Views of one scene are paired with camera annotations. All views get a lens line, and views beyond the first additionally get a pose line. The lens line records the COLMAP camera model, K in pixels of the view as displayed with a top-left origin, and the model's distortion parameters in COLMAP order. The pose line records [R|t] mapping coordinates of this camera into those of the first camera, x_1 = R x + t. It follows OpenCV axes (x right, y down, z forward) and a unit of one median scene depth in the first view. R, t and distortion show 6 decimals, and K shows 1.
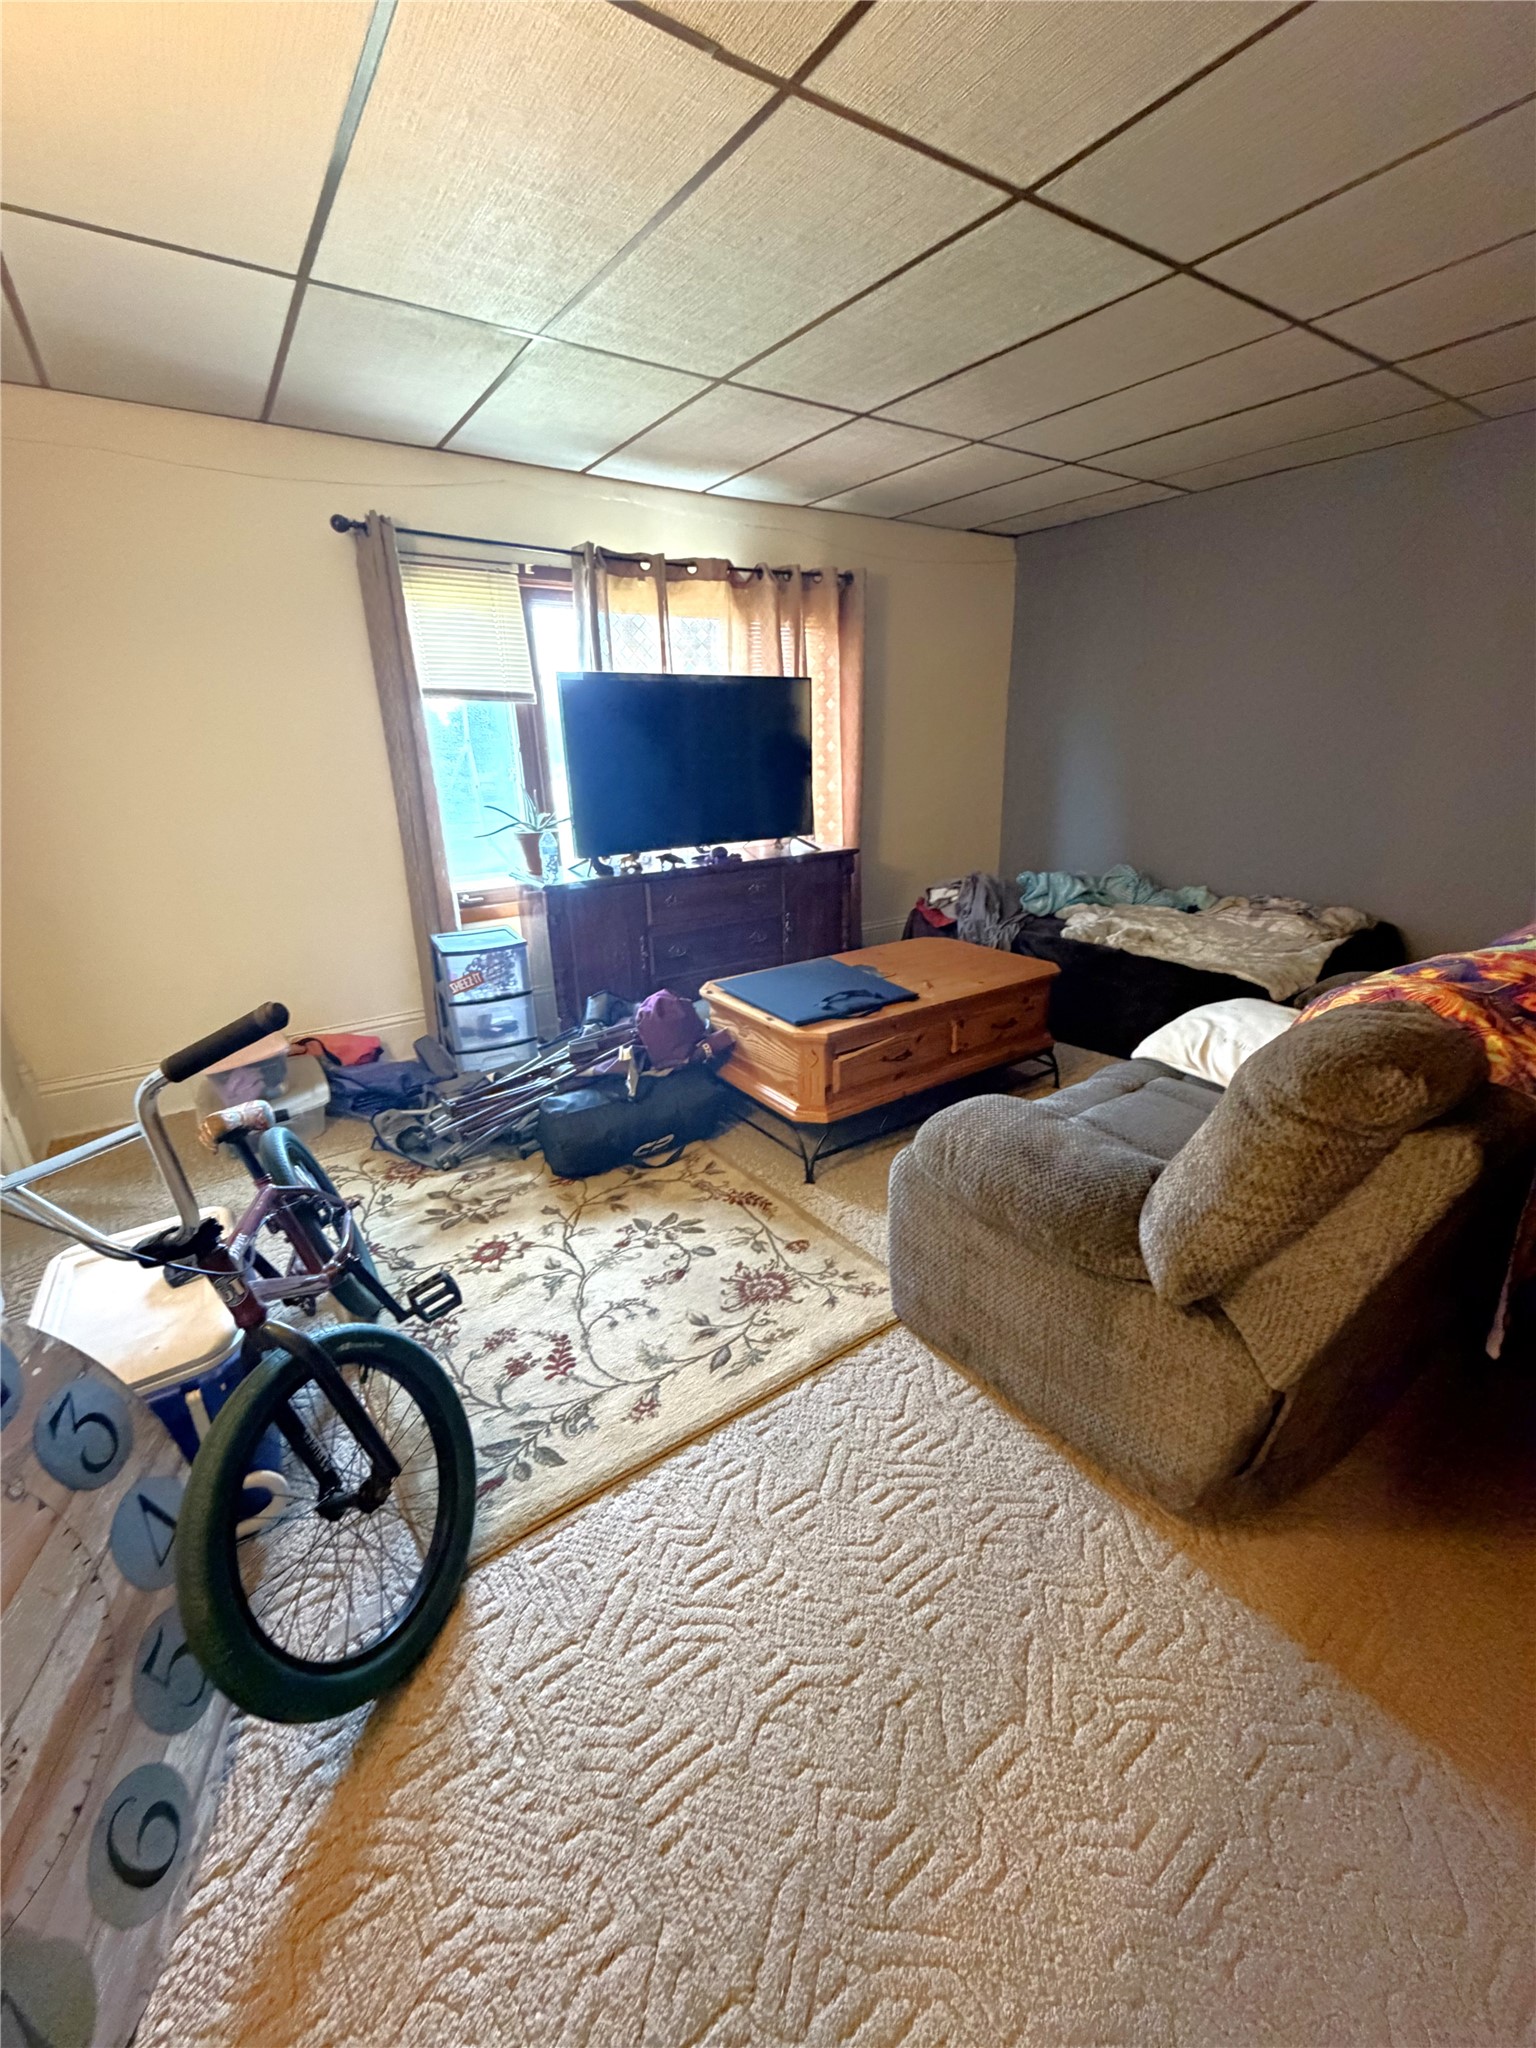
lens RADIAL K [[826.1, 0, 763.3], [0, 826.1, 1025.1], [0, 0, 1]] dist [-0.000144, 0.000051]
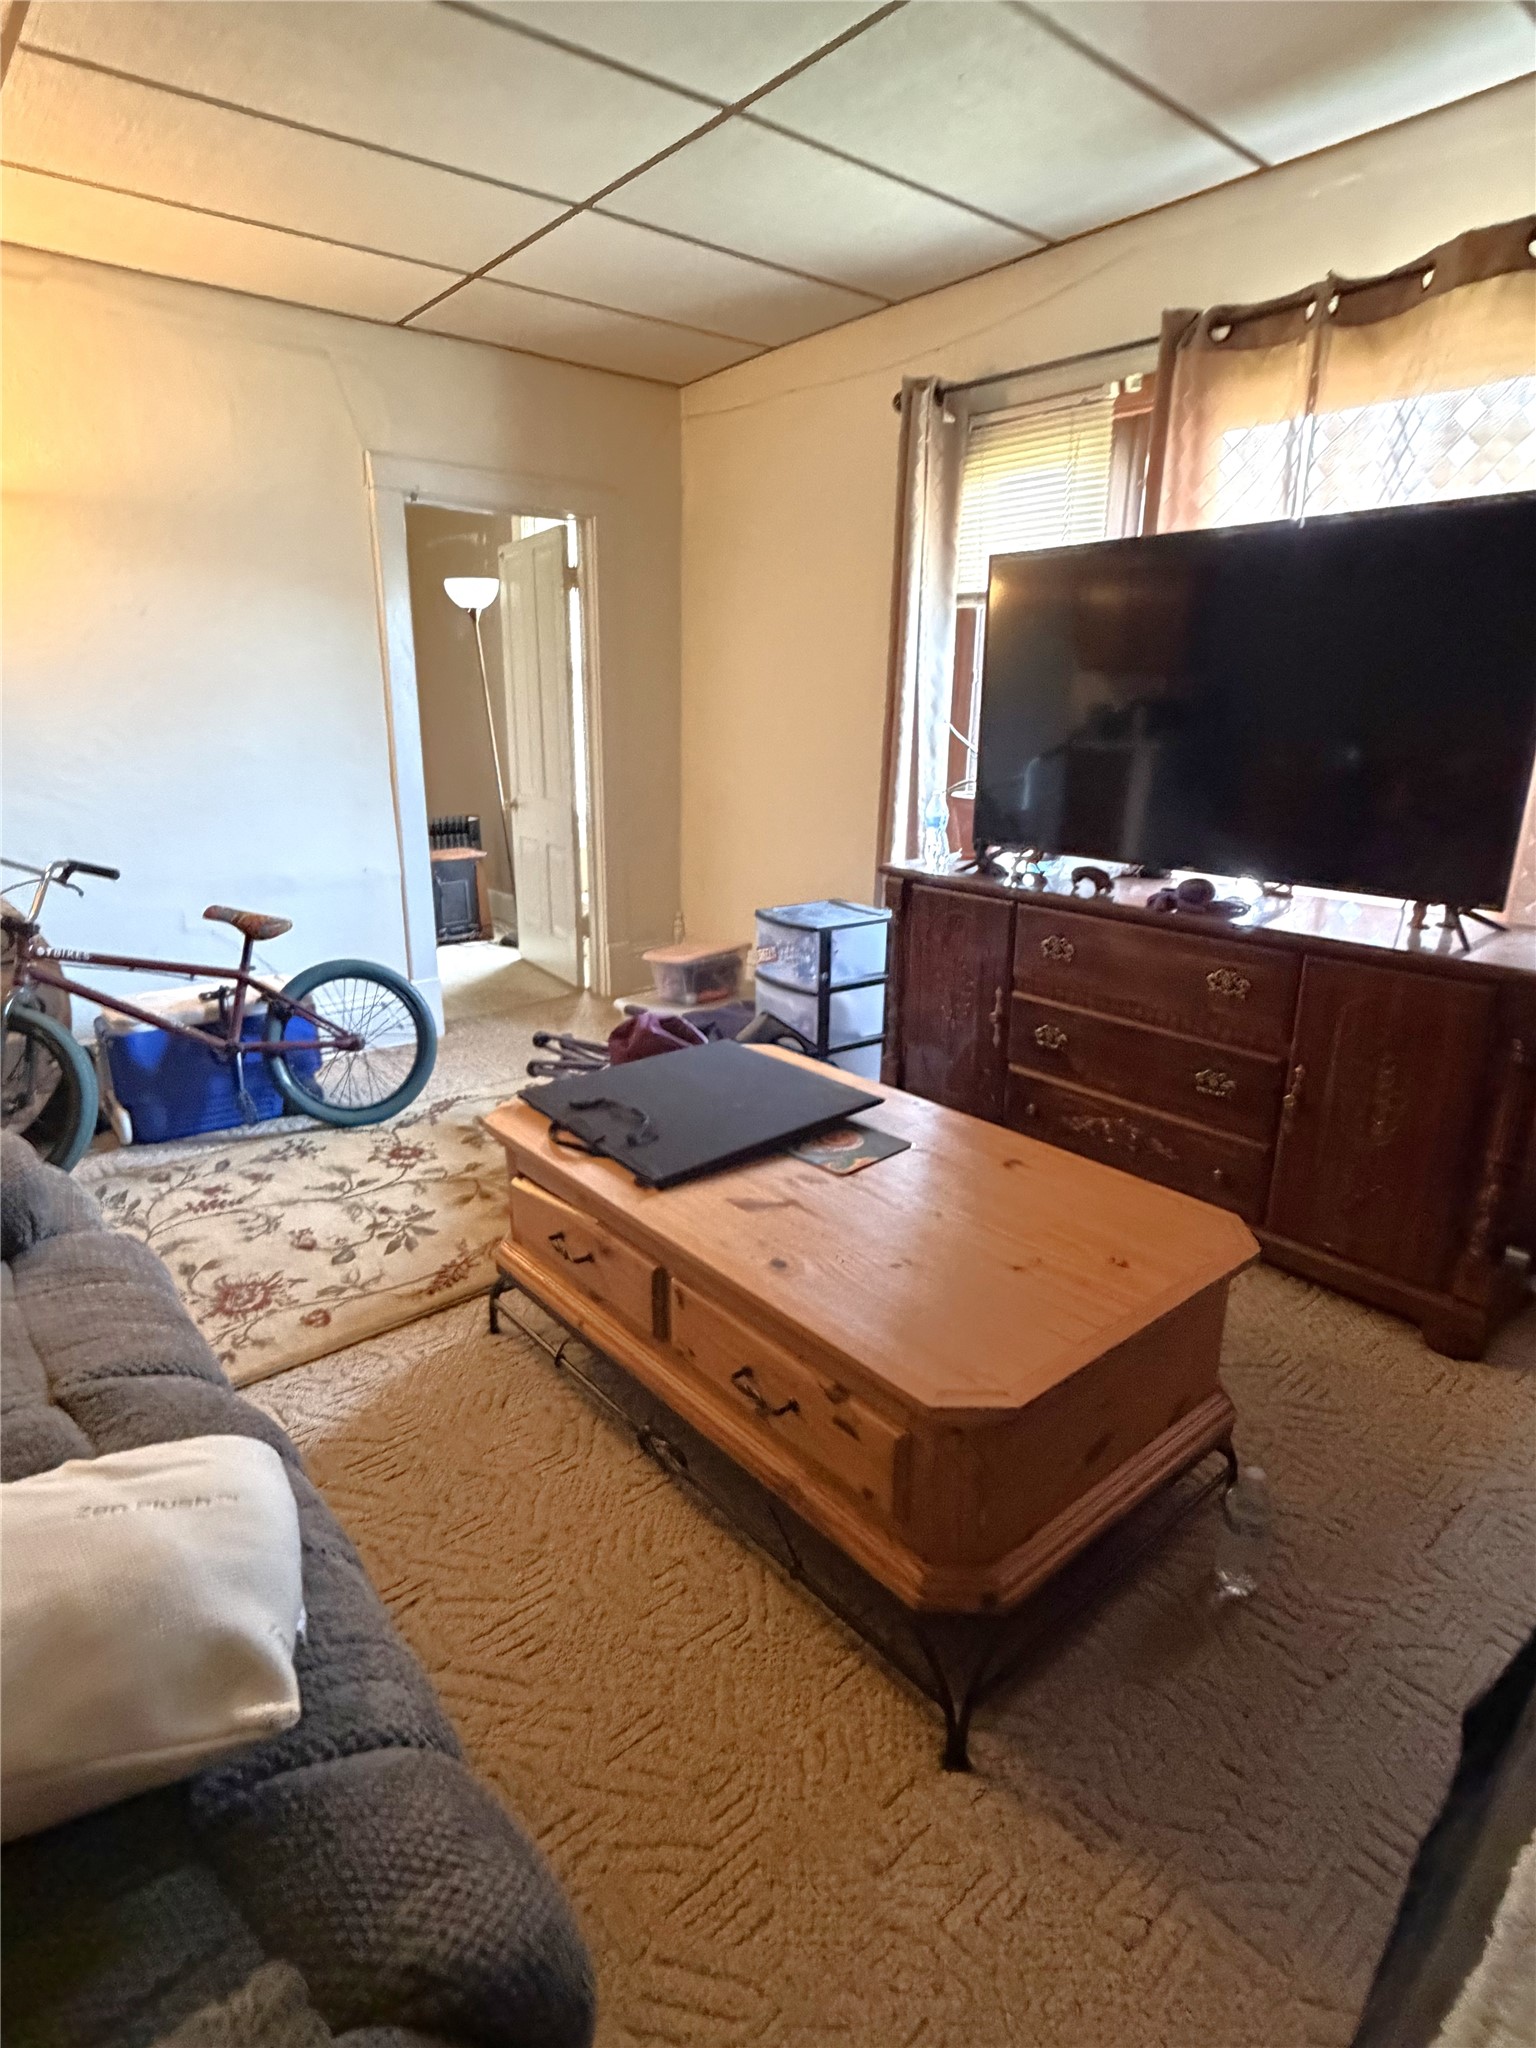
lens RADIAL K [[1077.4, 0, 759.2], [0, 1077.4, 1026.3], [0, 0, 1]] dist [0.001414, -0.000408]
pose [[0.090871, 0.316415, -0.944258, 0.909859], [-0.331630, 0.903678, 0.270903, -0.370375], [0.939023, 0.288527, 0.187051, 1.096187]]
